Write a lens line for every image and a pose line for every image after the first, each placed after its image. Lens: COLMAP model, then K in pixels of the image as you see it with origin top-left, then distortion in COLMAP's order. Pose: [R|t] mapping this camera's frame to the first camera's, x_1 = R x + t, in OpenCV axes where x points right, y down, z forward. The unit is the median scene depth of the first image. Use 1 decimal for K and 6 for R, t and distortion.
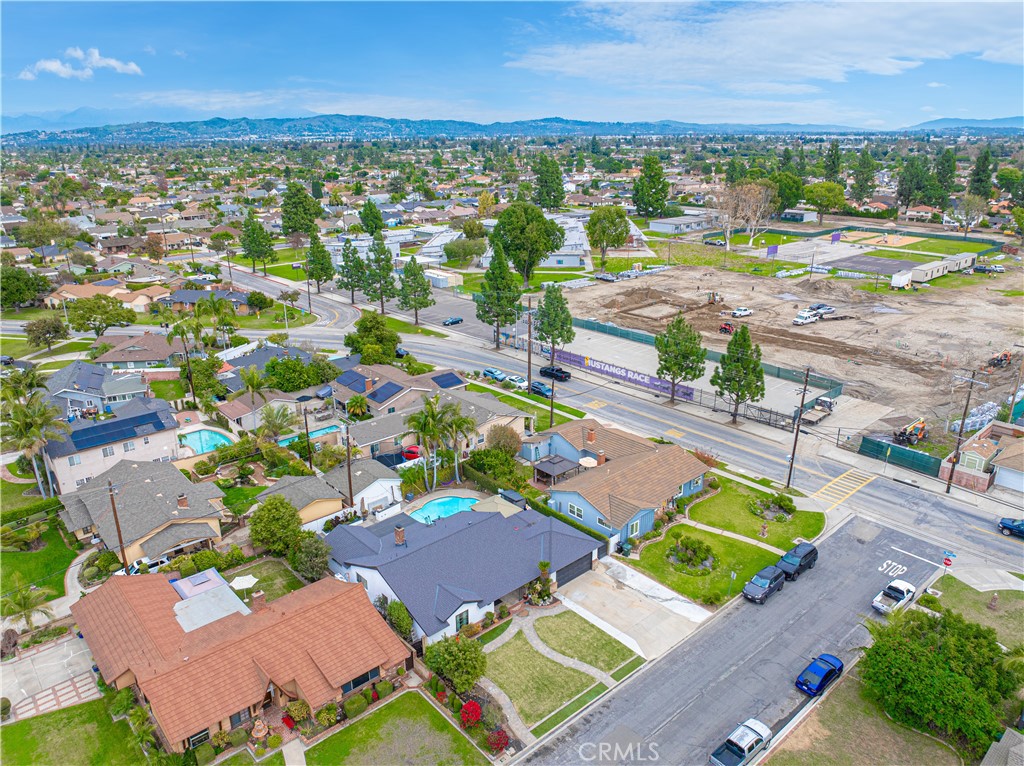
lens RADIAL K [[718.0, 0, 514.3], [0, 718.0, 383.1], [0, 0, 1]] dist [-0.032175, -0.006648]
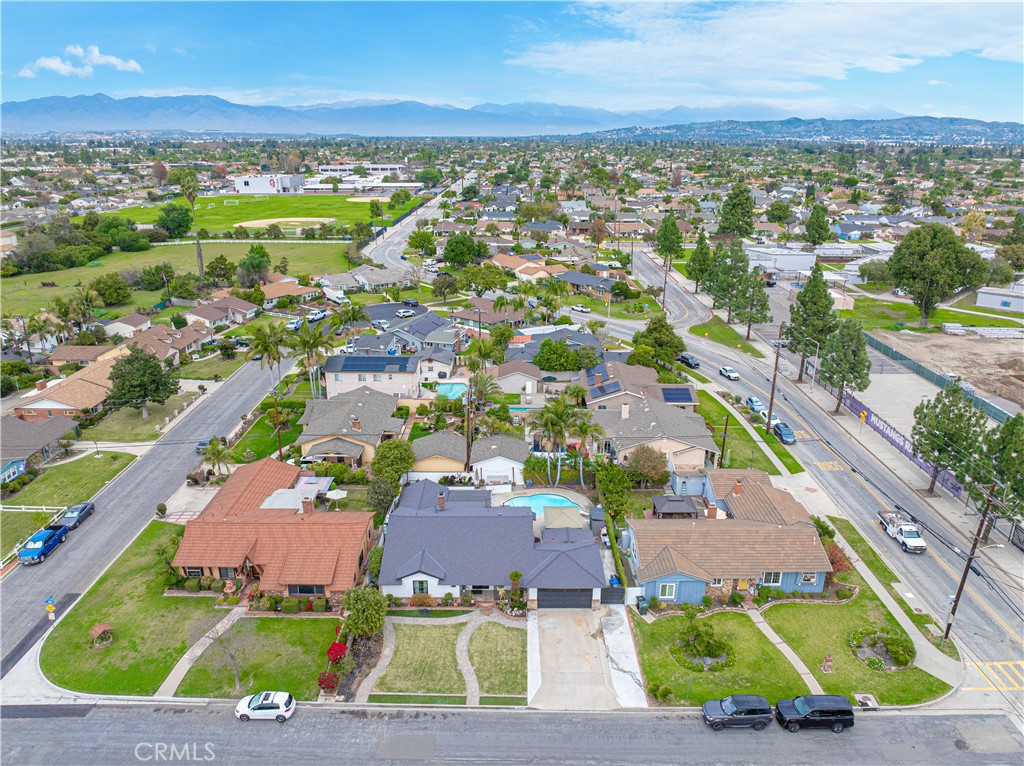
lens RADIAL K [[718.0, 0, 510.3], [0, 718.0, 380.1], [0, 0, 1]] dist [-0.032175, -0.006648]
pose [[0.744730, 0.225652, -0.628060, 0.508409], [-0.228100, 0.970491, 0.078210, -0.070720], [0.627175, 0.085015, 0.774225, 0.176706]]
